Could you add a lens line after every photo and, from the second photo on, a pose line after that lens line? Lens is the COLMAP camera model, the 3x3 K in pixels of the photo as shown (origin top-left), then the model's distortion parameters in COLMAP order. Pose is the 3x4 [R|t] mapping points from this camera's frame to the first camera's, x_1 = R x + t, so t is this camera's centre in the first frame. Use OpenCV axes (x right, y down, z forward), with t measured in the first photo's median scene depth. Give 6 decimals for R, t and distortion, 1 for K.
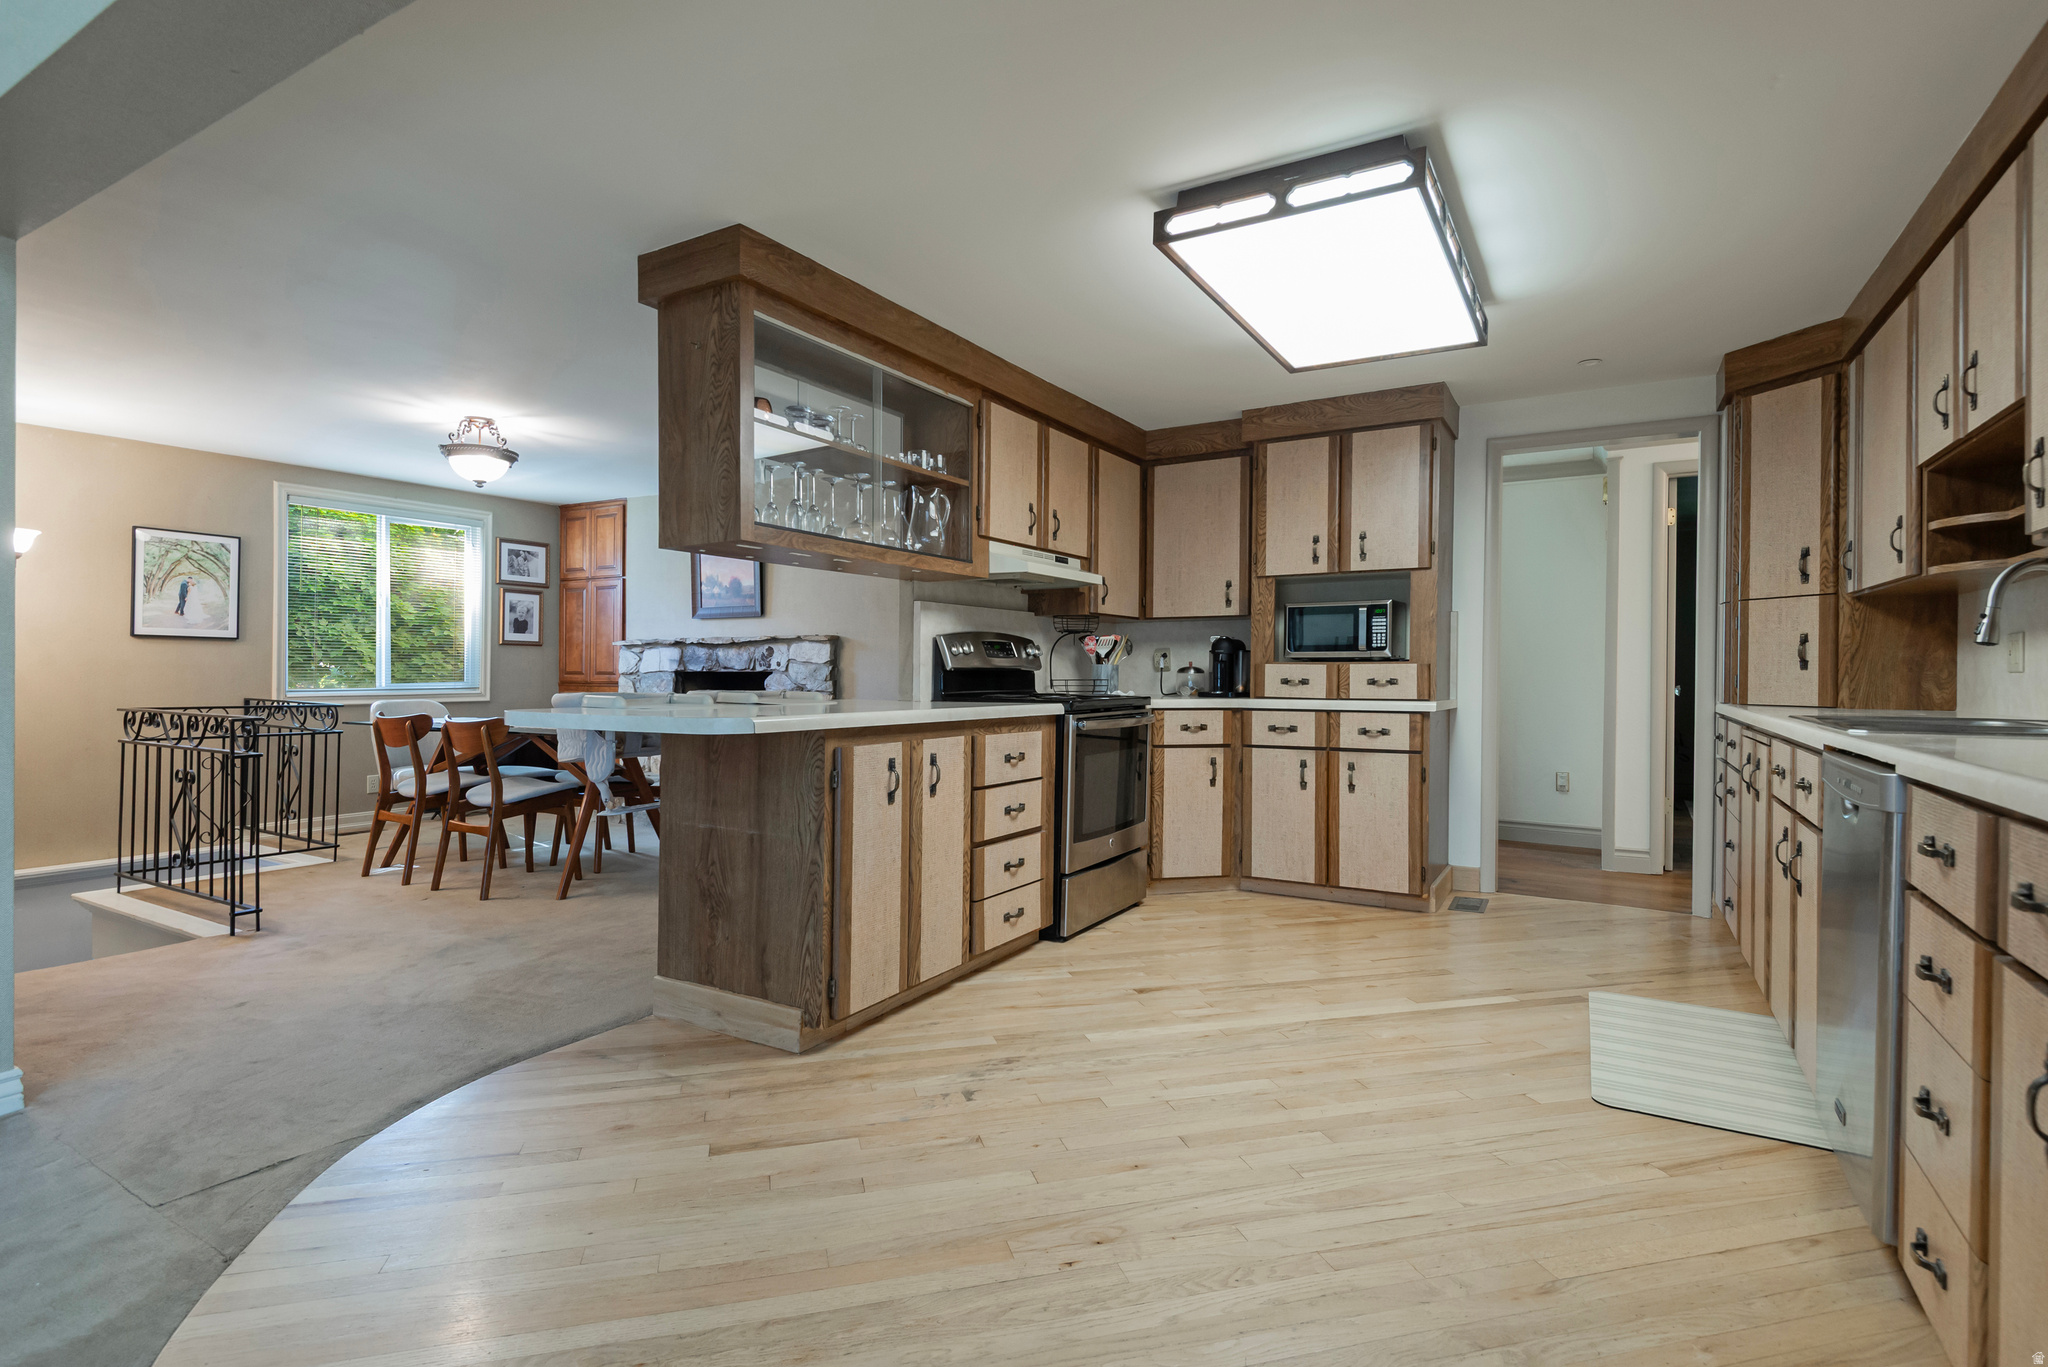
lens RADIAL K [[992.8, 0, 1017.2], [0, 992.8, 665.2], [0, 0, 1]] dist [0.027511, -0.020623]
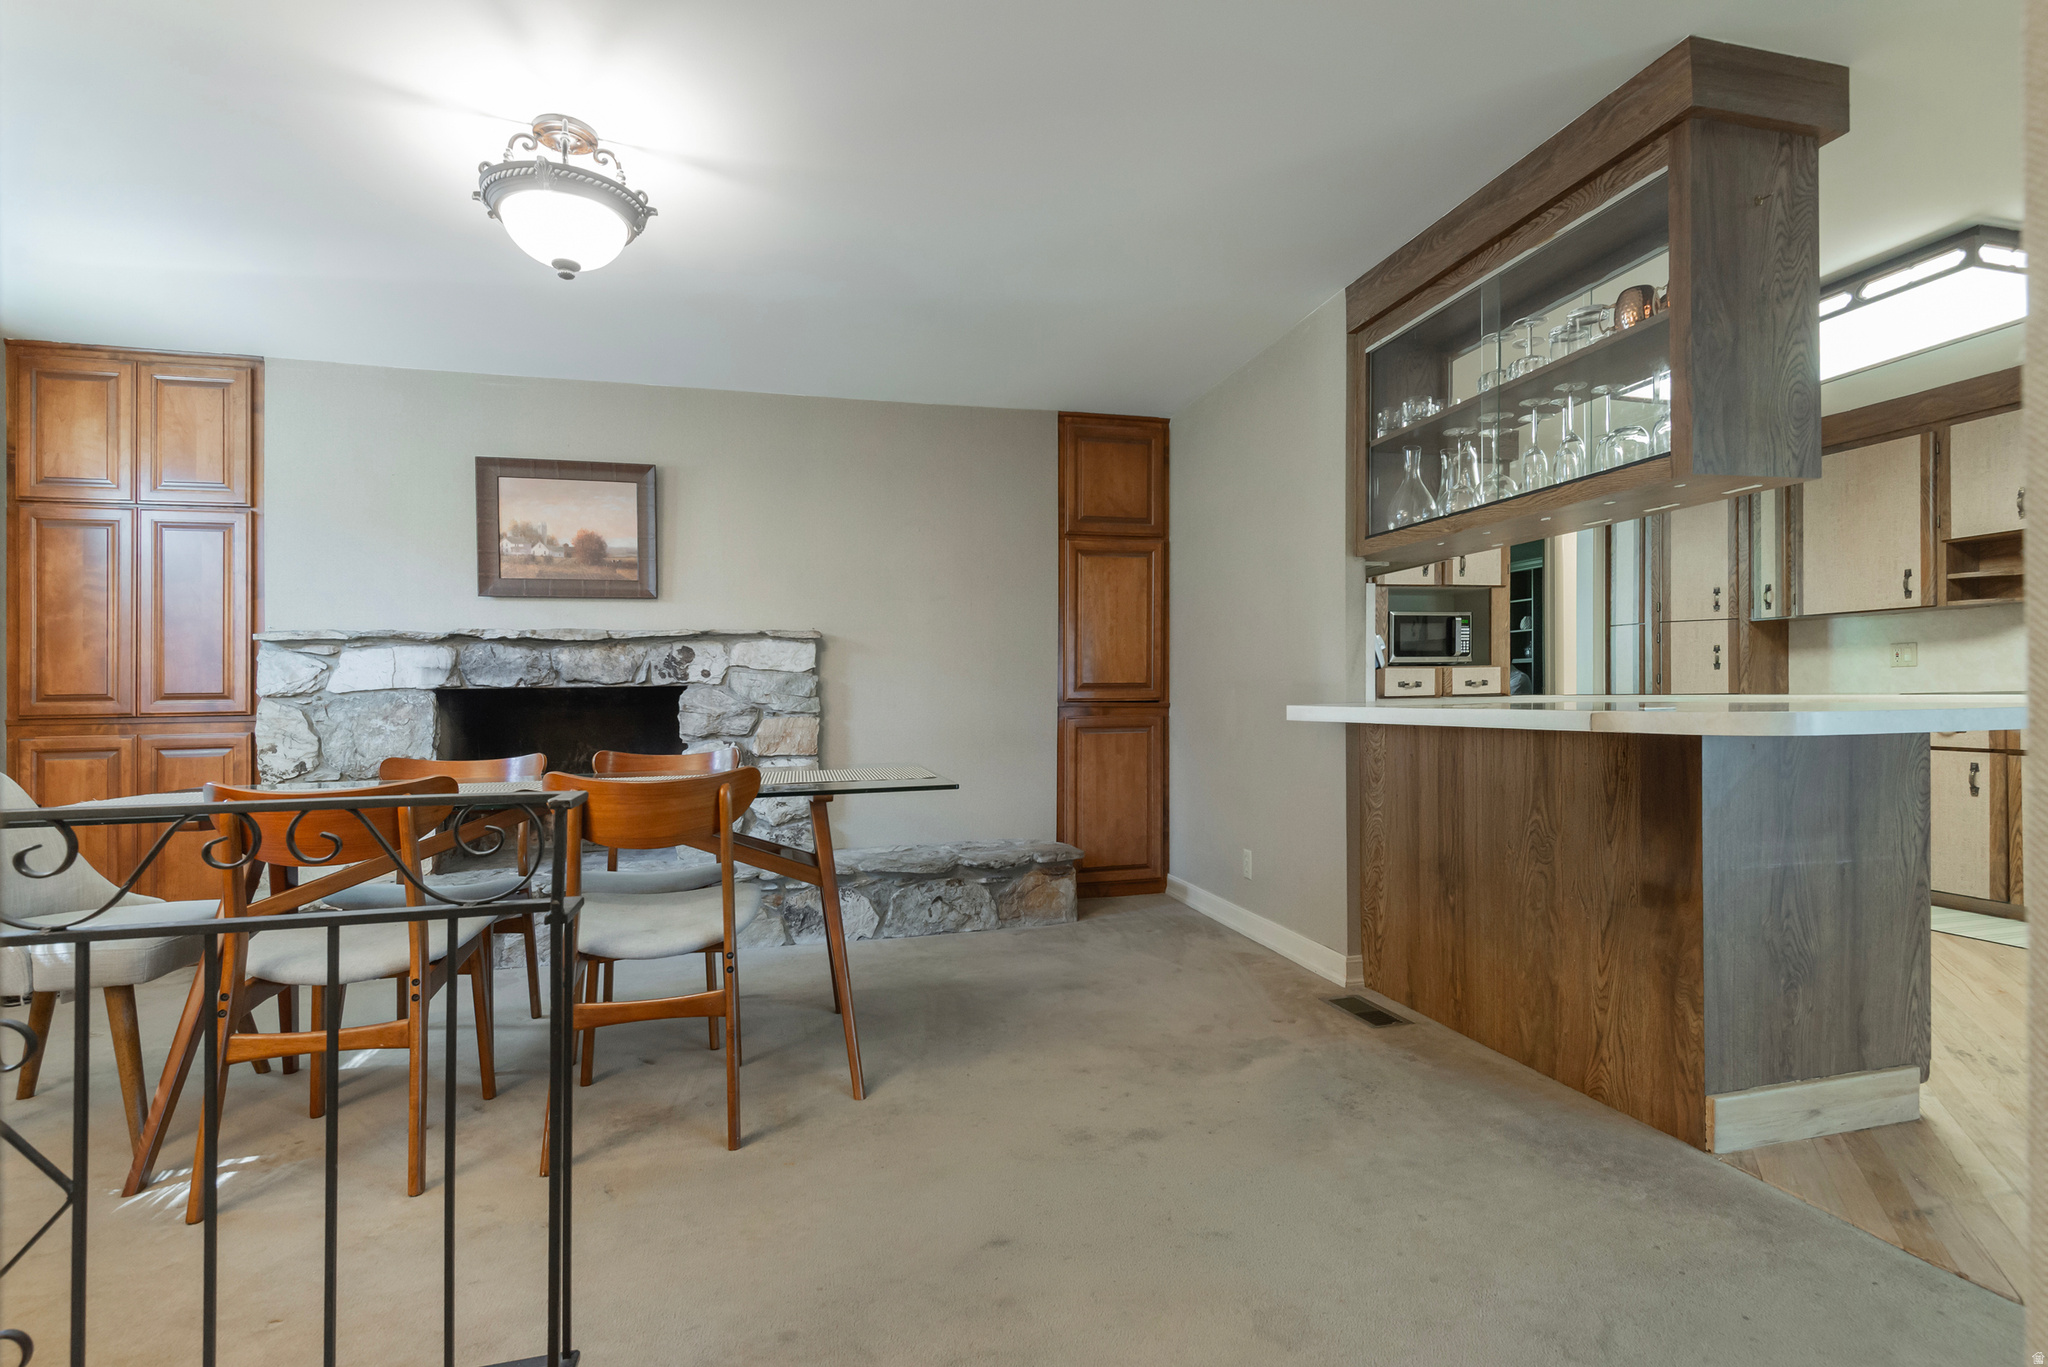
lens RADIAL K [[962.1, 0, 1049.6], [0, 962.1, 694.0], [0, 0, 1]] dist [0.012083, -0.000969]
pose [[0.689514, -0.014013, 0.724137, -0.767911], [0.012978, 0.999891, 0.006992, 0.015177], [-0.724156, 0.004577, 0.689621, 0.576606]]
